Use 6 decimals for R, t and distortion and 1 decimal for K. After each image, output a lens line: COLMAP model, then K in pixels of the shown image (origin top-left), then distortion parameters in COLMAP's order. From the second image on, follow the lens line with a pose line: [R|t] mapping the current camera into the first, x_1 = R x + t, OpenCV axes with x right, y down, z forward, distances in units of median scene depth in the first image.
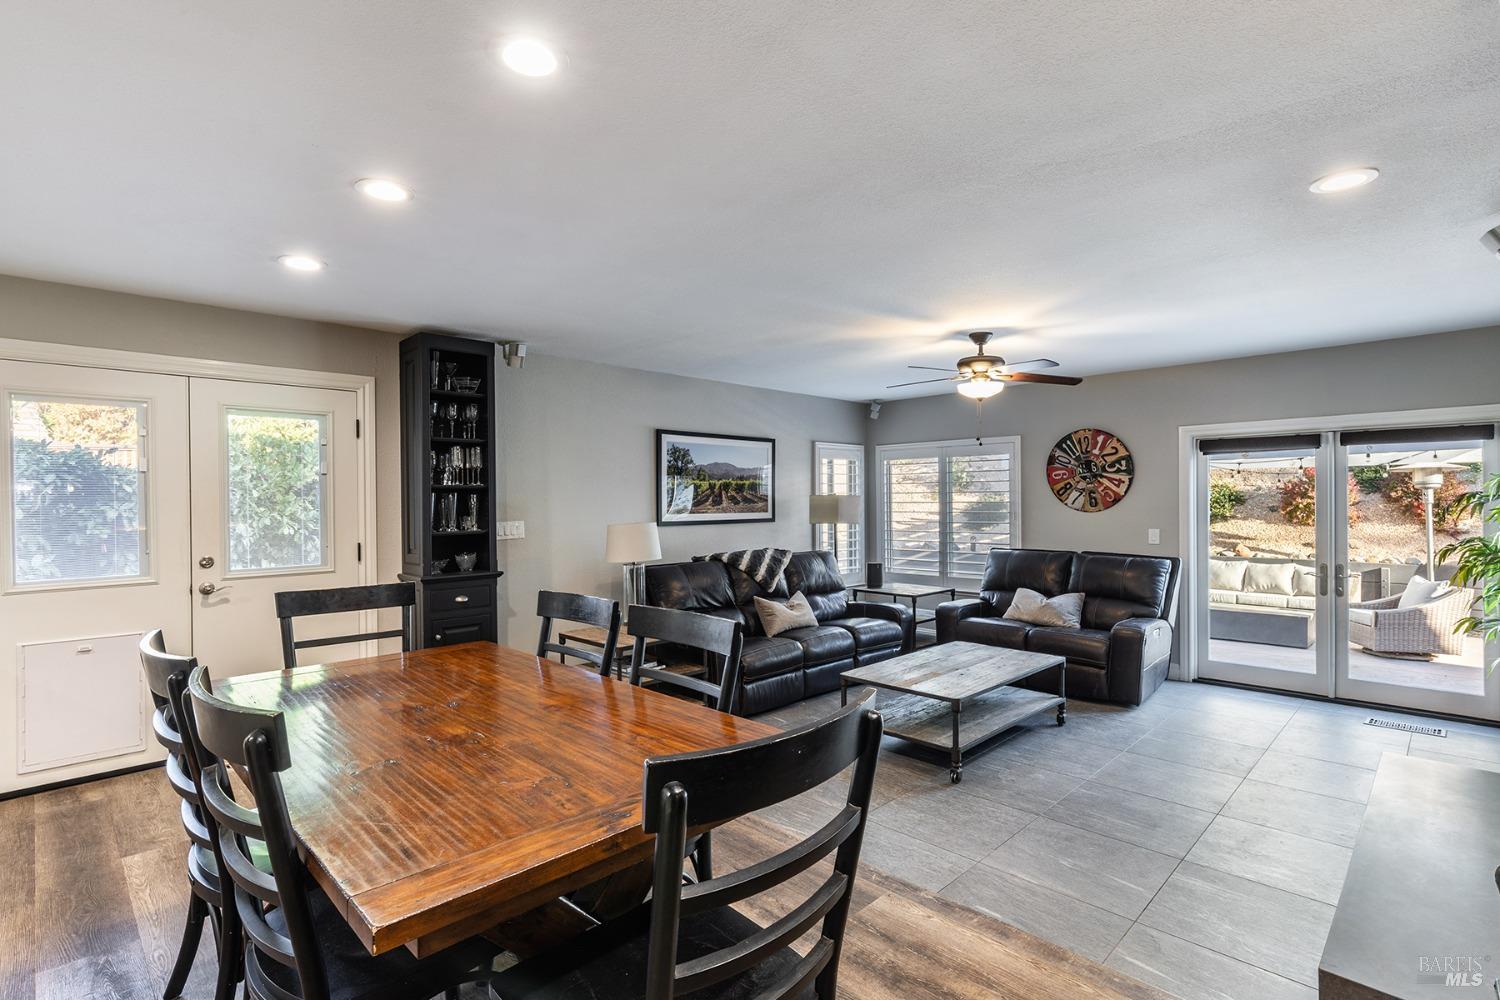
lens RADIAL K [[722.5, 0, 752.4], [0, 722.5, 502.5], [0, 0, 1]] dist [0.002065, -0.002943]
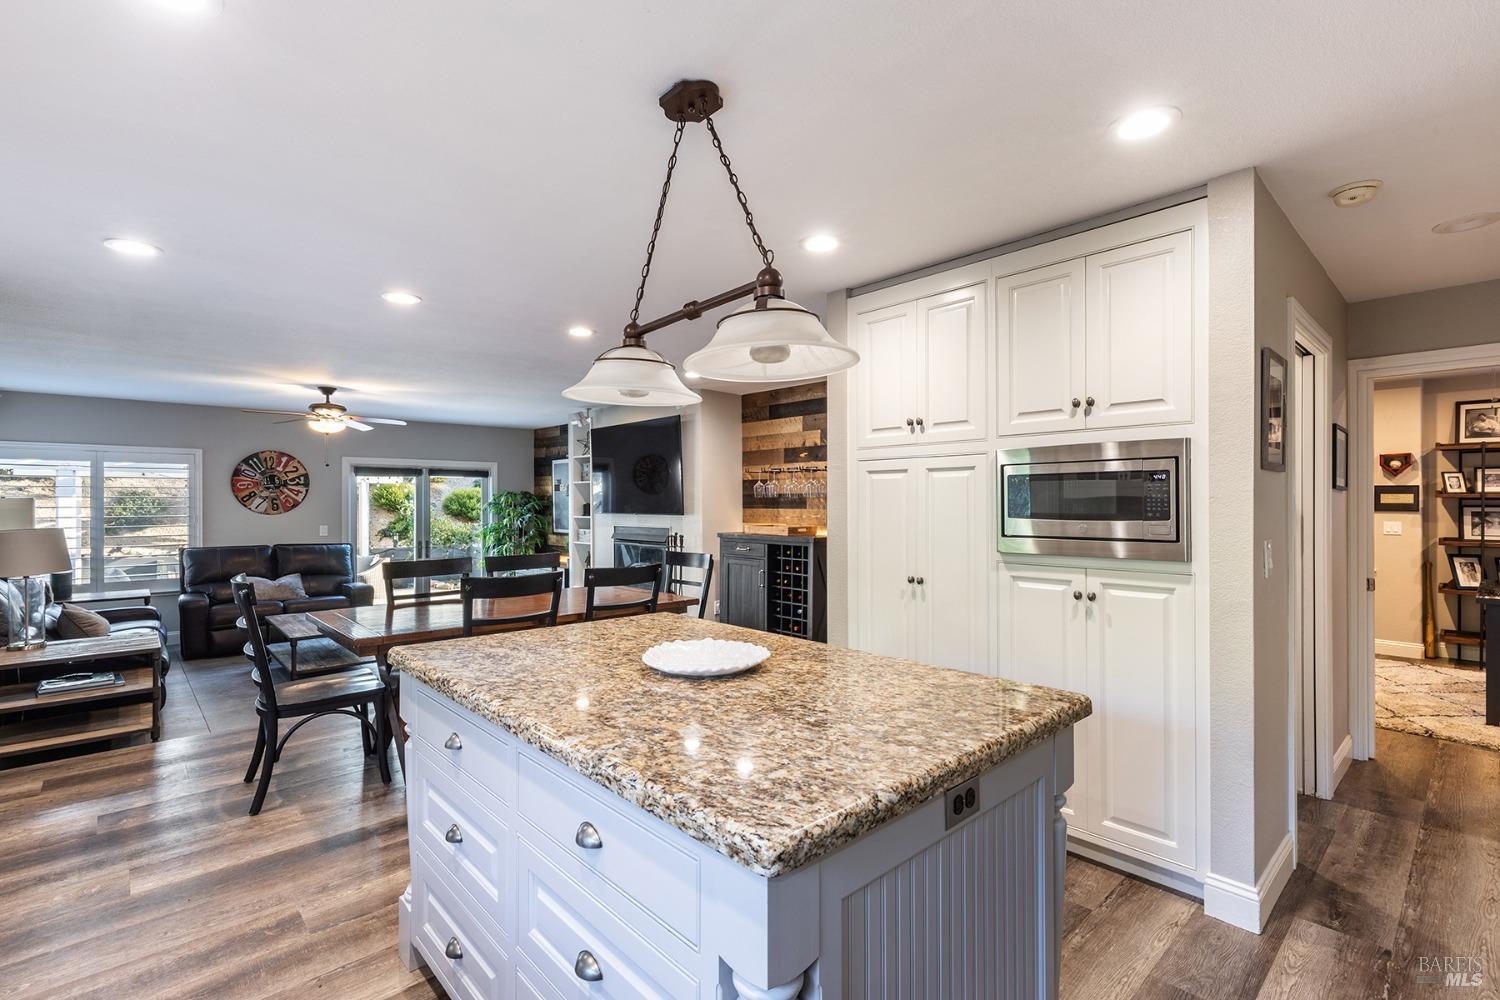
lens RADIAL K [[688.7, 0, 760.7], [0, 688.7, 502.8], [0, 0, 1]] dist [0.002199, 0.001193]
pose [[0.029173, 0.007198, 0.999548, -0.796088], [0.004430, 0.999963, -0.007330, 0.005476], [-0.999565, 0.004642, 0.029141, 0.083947]]
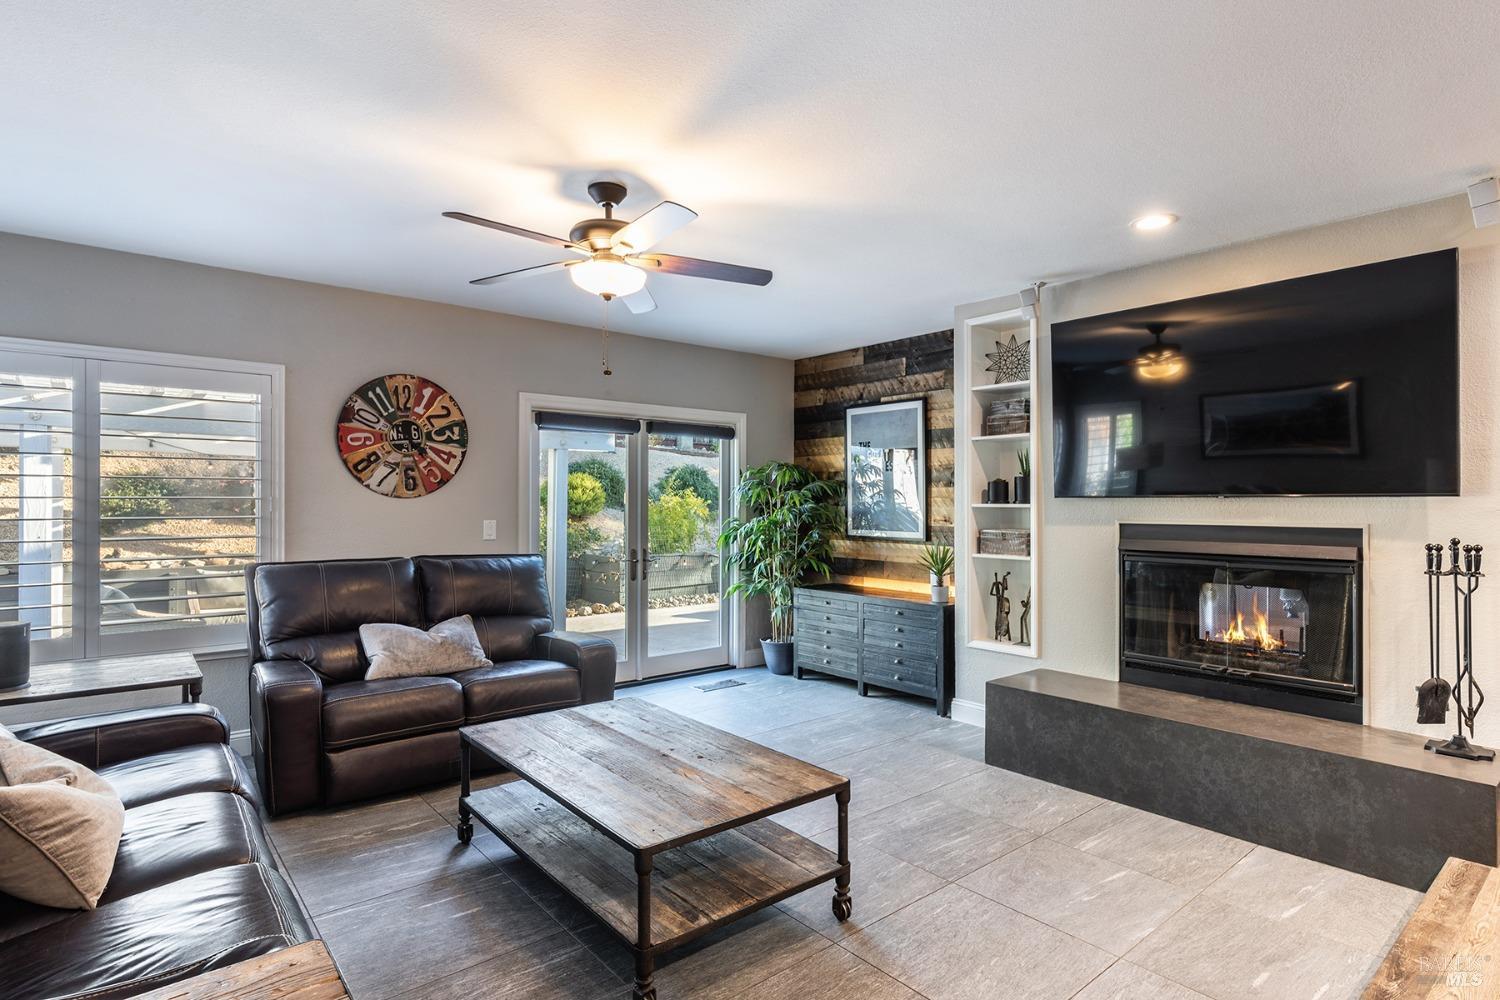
lens RADIAL K [[779.6, 0, 754.0], [0, 779.6, 504.9], [0, 0, 1]] dist [0.002688, 0.000066]
pose [[0.084073, 0.003916, 0.996452, -0.247757], [-0.001610, 0.999992, -0.003794, 0.023311], [-0.996458, -0.001286, 0.084079, 0.646015]]
